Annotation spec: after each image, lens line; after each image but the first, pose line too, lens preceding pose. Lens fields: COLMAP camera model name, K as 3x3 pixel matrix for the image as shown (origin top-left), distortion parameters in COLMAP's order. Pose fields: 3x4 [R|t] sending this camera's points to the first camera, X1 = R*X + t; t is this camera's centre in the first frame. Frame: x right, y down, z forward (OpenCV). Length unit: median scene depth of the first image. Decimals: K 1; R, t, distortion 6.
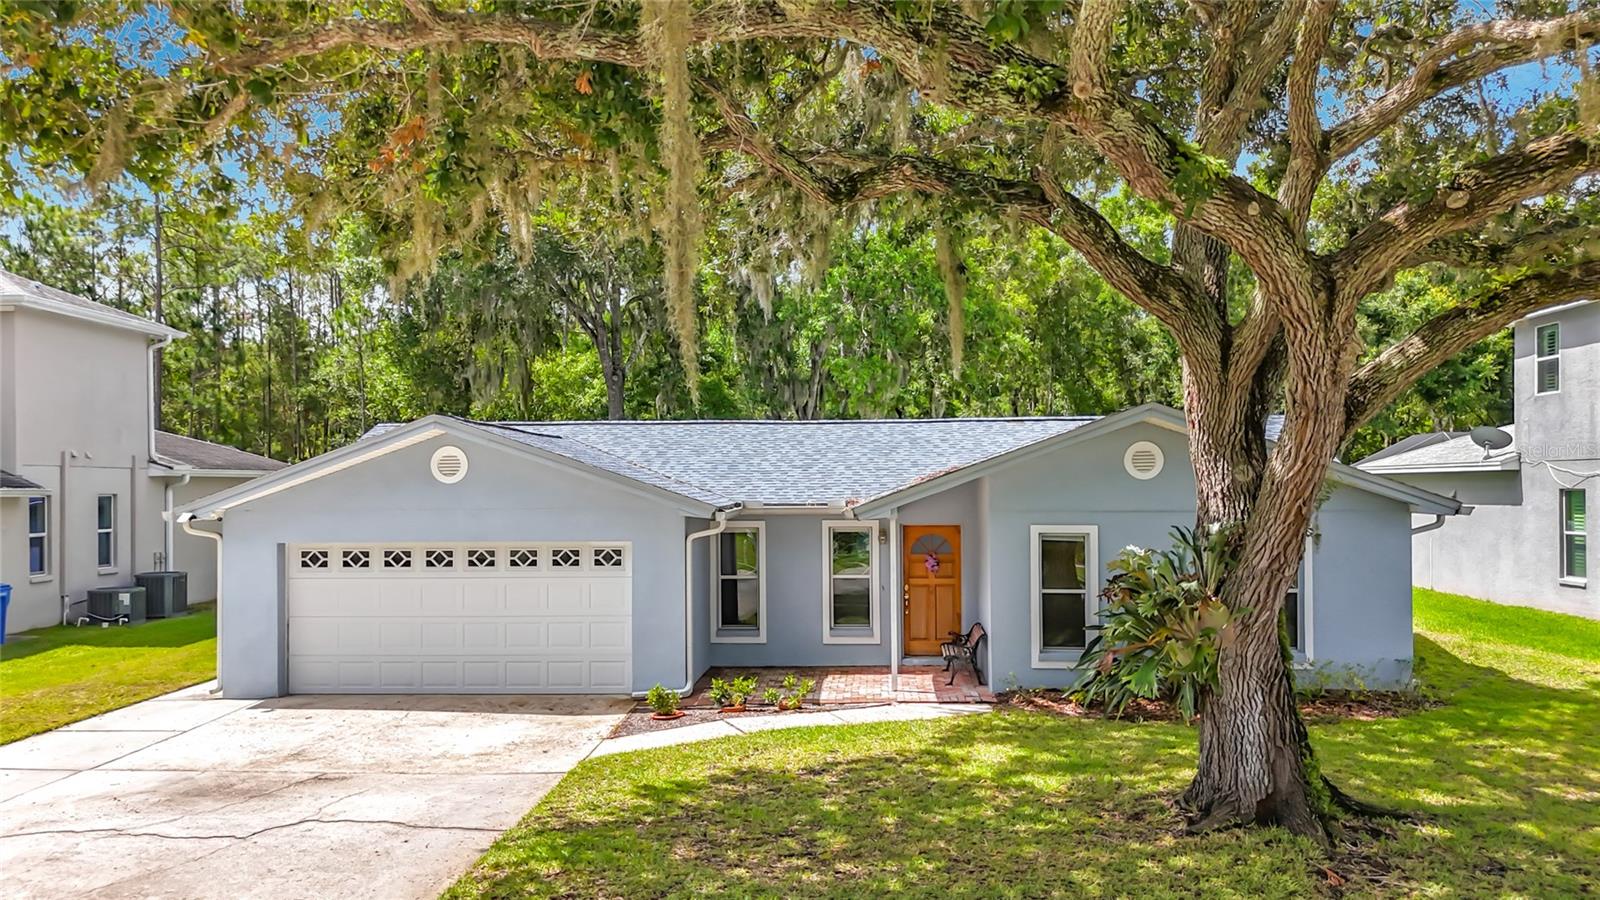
lens RADIAL K [[1184.3, 0, 829.8], [0, 1184.3, 474.5], [0, 0, 1]] dist [0.010580, -0.002758]
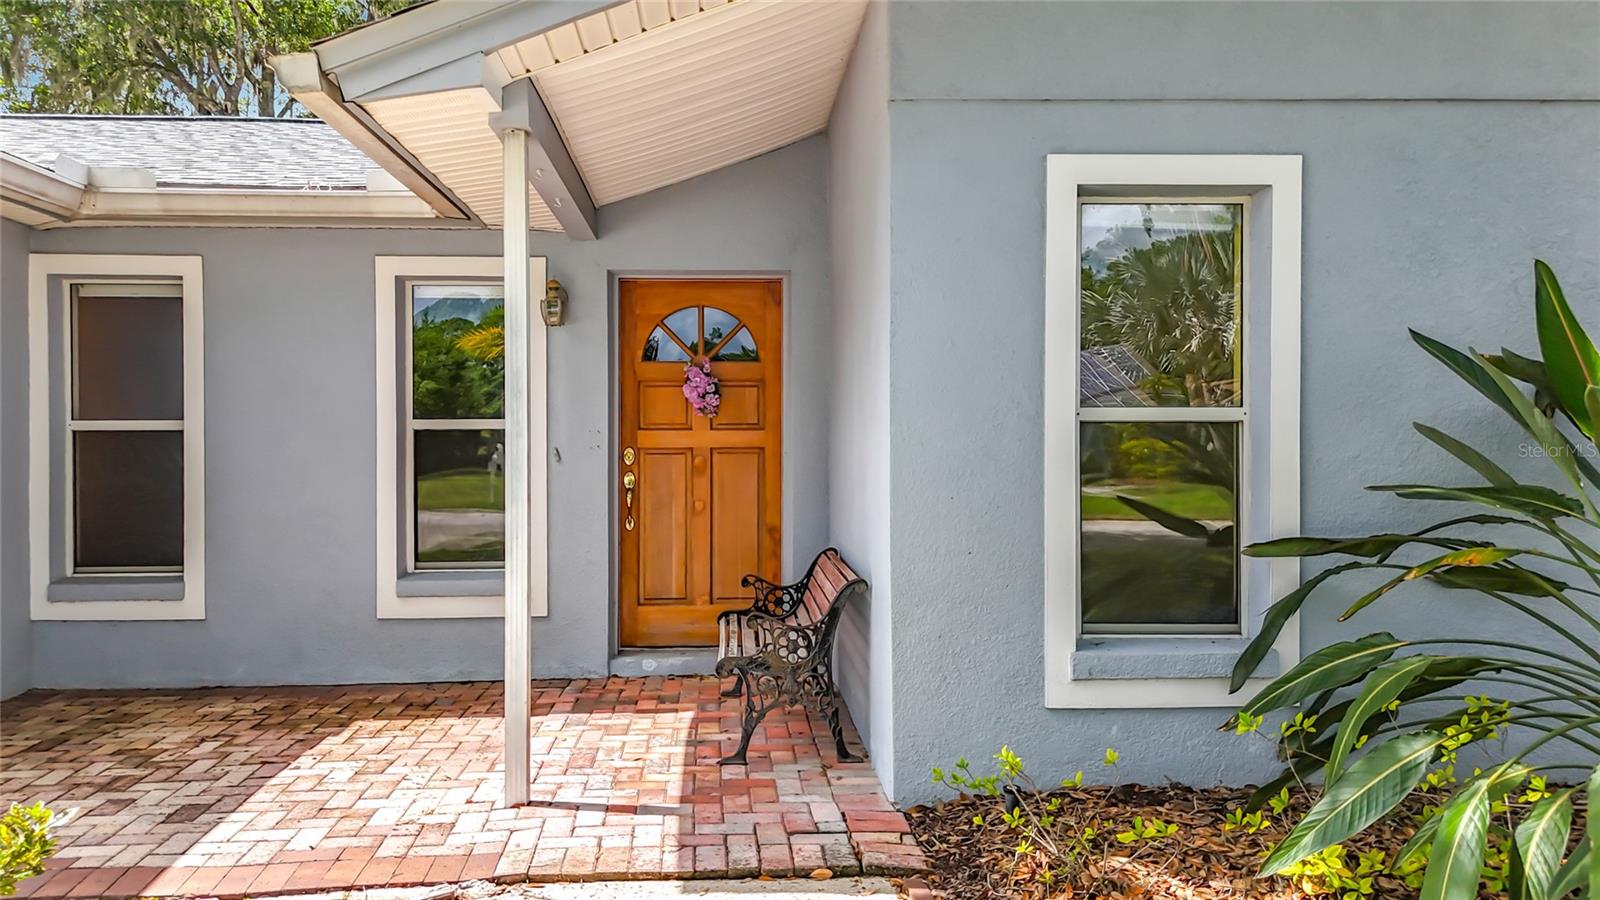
lens RADIAL K [[1179.2, 0, 775.5], [0, 1179.2, 450.0], [0, 0, 1]] dist [0.036904, -0.000708]
pose [[0.995337, 0.002432, 0.096427, 0.109628], [-0.003559, 0.999927, 0.011514, 0.131820], [-0.096392, -0.011804, 0.995273, 0.947068]]
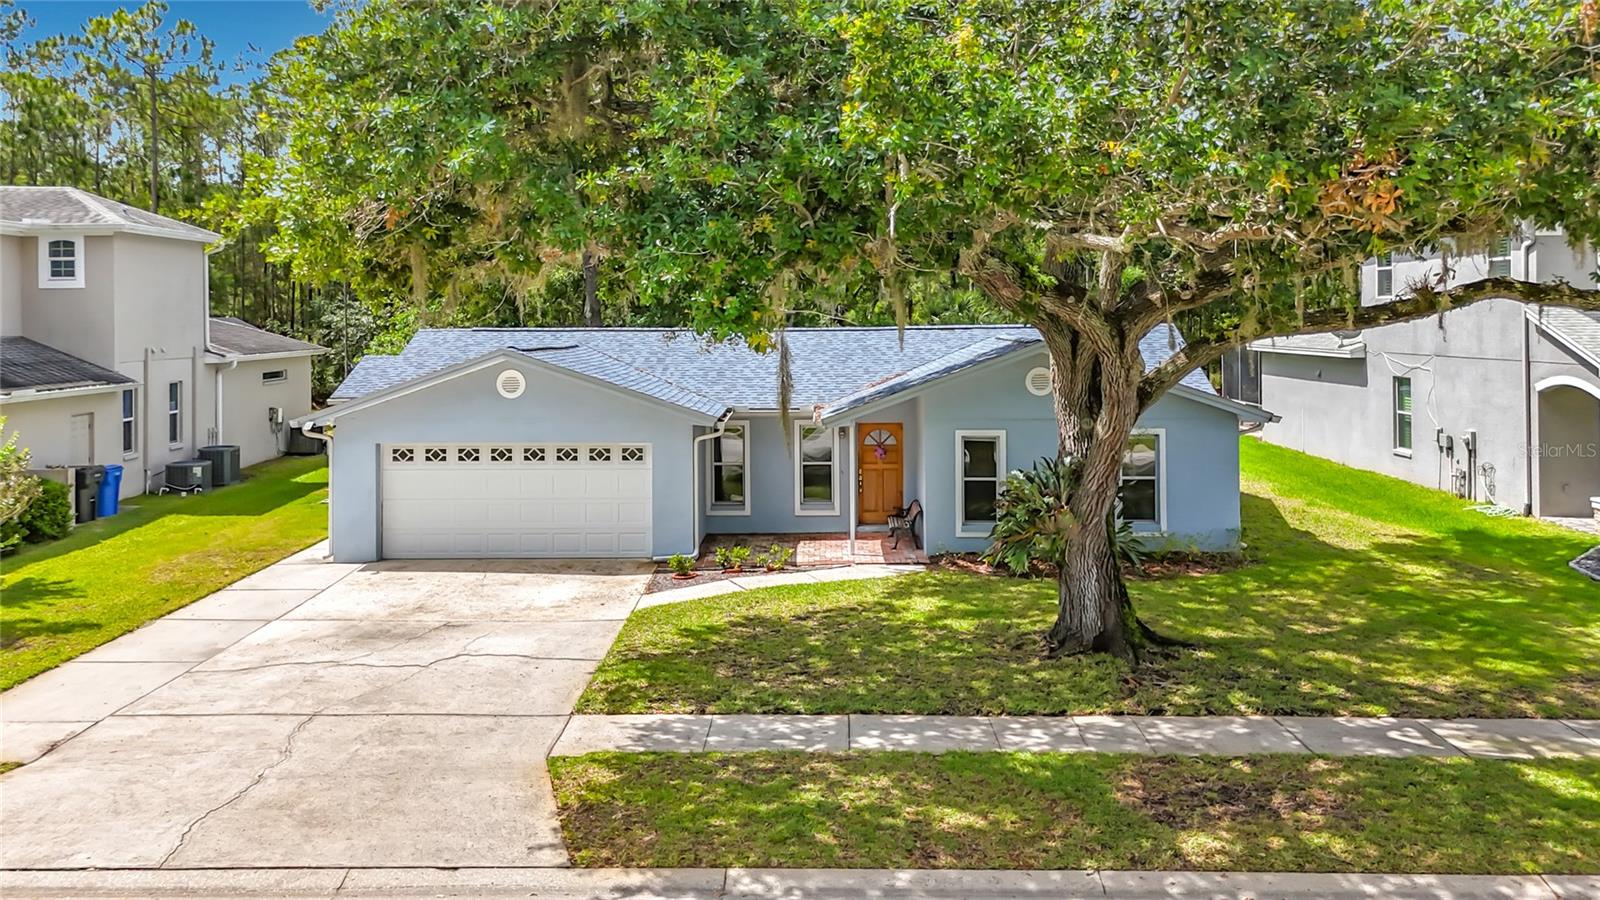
lens RADIAL K [[1181.6, 0, 803.0], [0, 1181.6, 349.8], [0, 0, 1]] dist [0.006932, -0.004587]
pose [[0.999646, -0.002322, 0.026507, -0.044709], [0.001455, 0.999465, 0.032685, -0.113211], [-0.026569, -0.032635, 0.999114, -0.393054]]
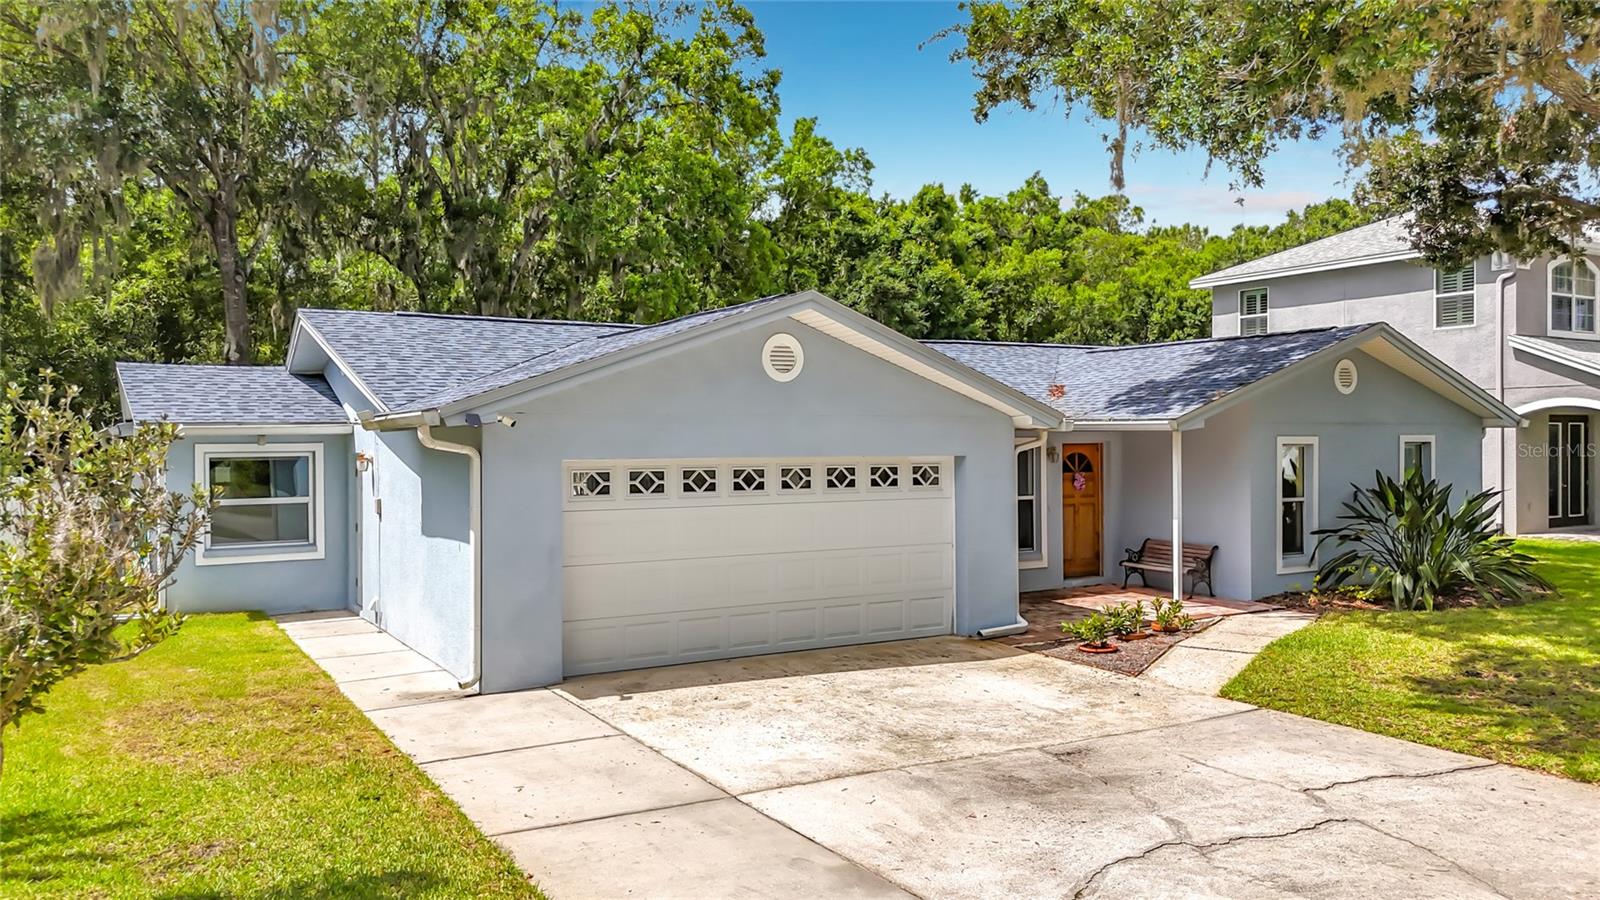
lens RADIAL K [[1179.2, 0, 775.5], [0, 1179.2, 450.0], [0, 0, 1]] dist [0.036904, -0.000708]
pose [[0.843296, -0.002487, 0.537443, -0.952448], [-0.003881, 0.999935, 0.010715, 0.057447], [-0.537435, -0.011122, 0.843232, 0.460329]]
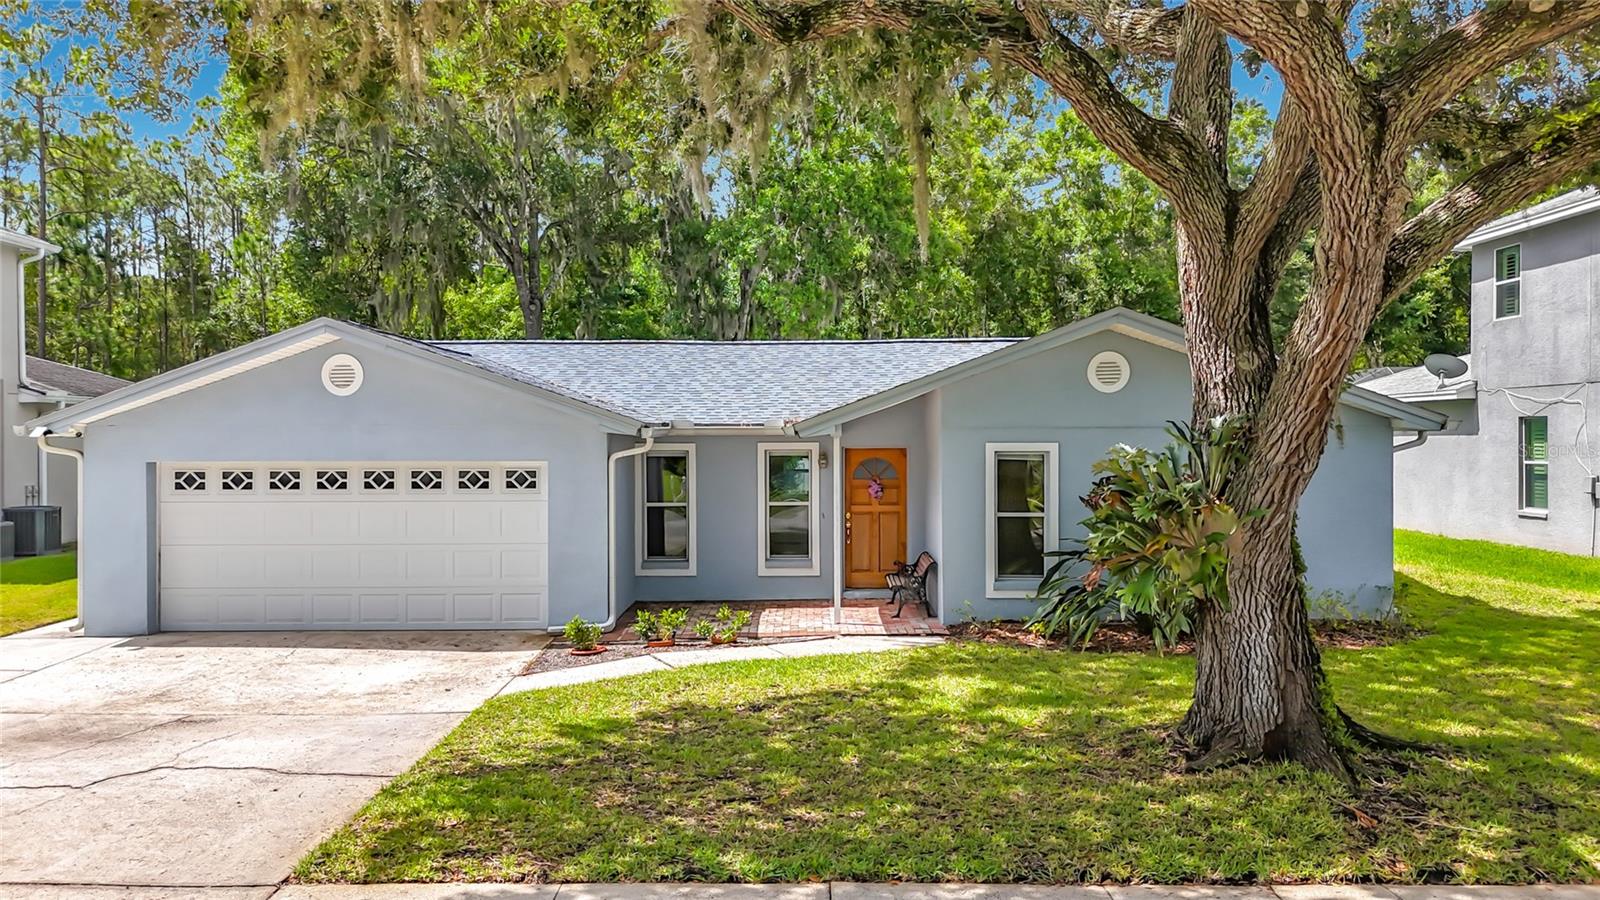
lens RADIAL K [[1195.1, 0, 808.7], [0, 1195.1, 434.4], [0, 0, 1]] dist [0.012674, -0.011519]
pose [[0.998955, 0.002398, 0.045632, -0.012792], [-0.002765, 0.999964, 0.007972, 0.037038], [-0.045612, -0.008090, 0.998926, 0.101710]]
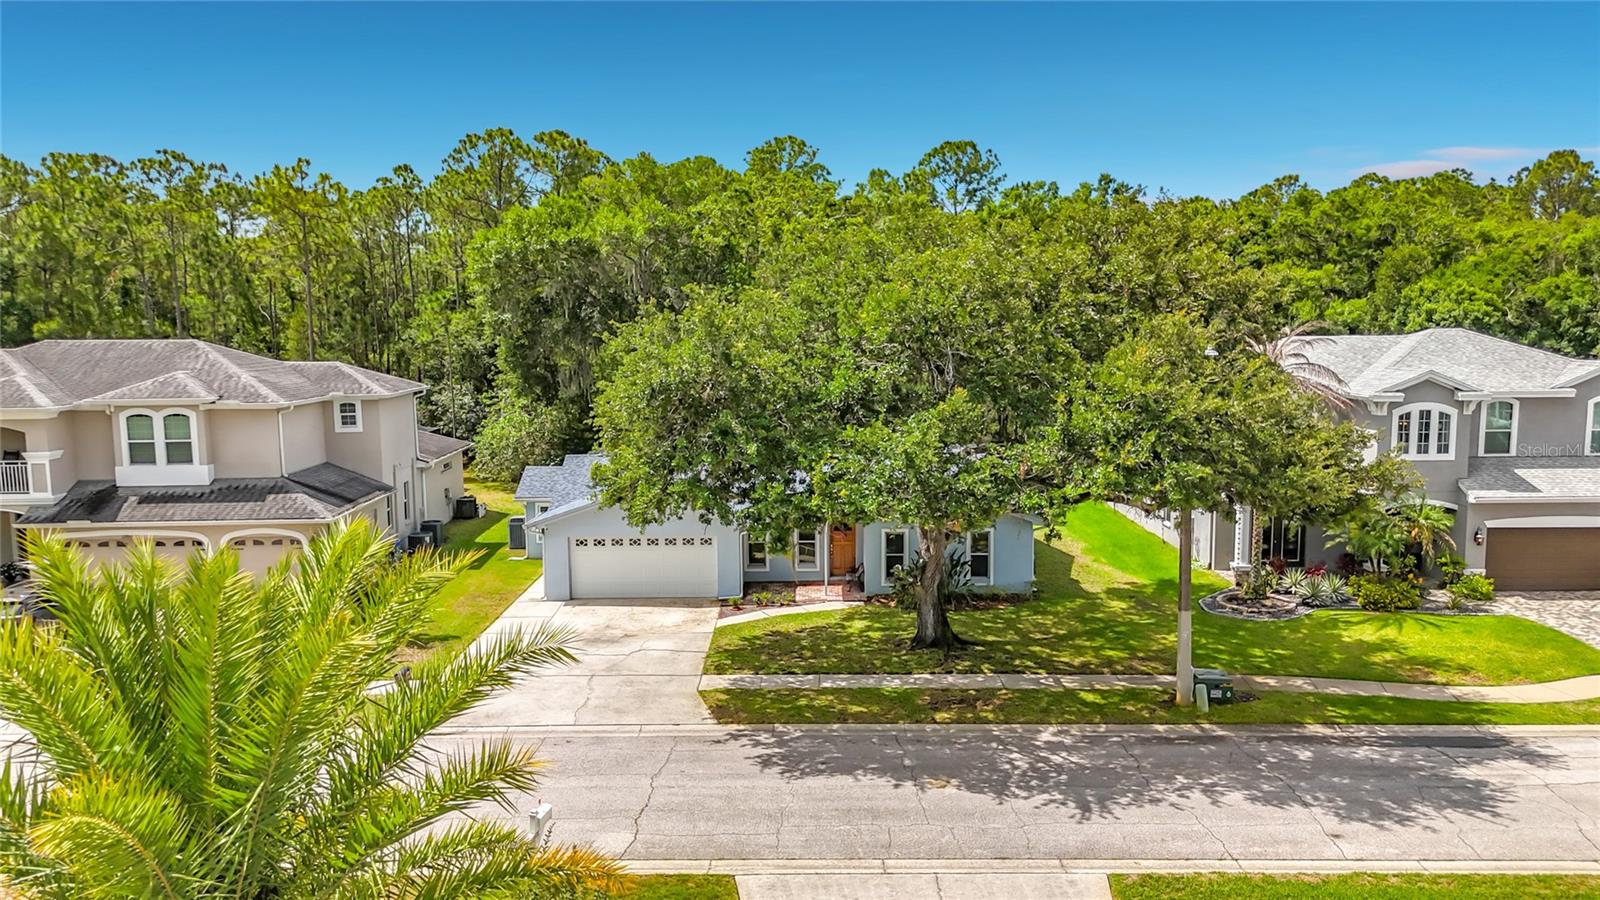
lens RADIAL K [[1125.0, 0, 823.3], [0, 1125.0, 446.0], [0, 0, 1]] dist [0.035050, -0.005881]
pose [[0.998733, -0.004640, 0.050113, -0.084391], [-0.000889, 0.993959, 0.109751, -0.485542], [-0.050319, -0.109656, 0.992695, -1.633262]]
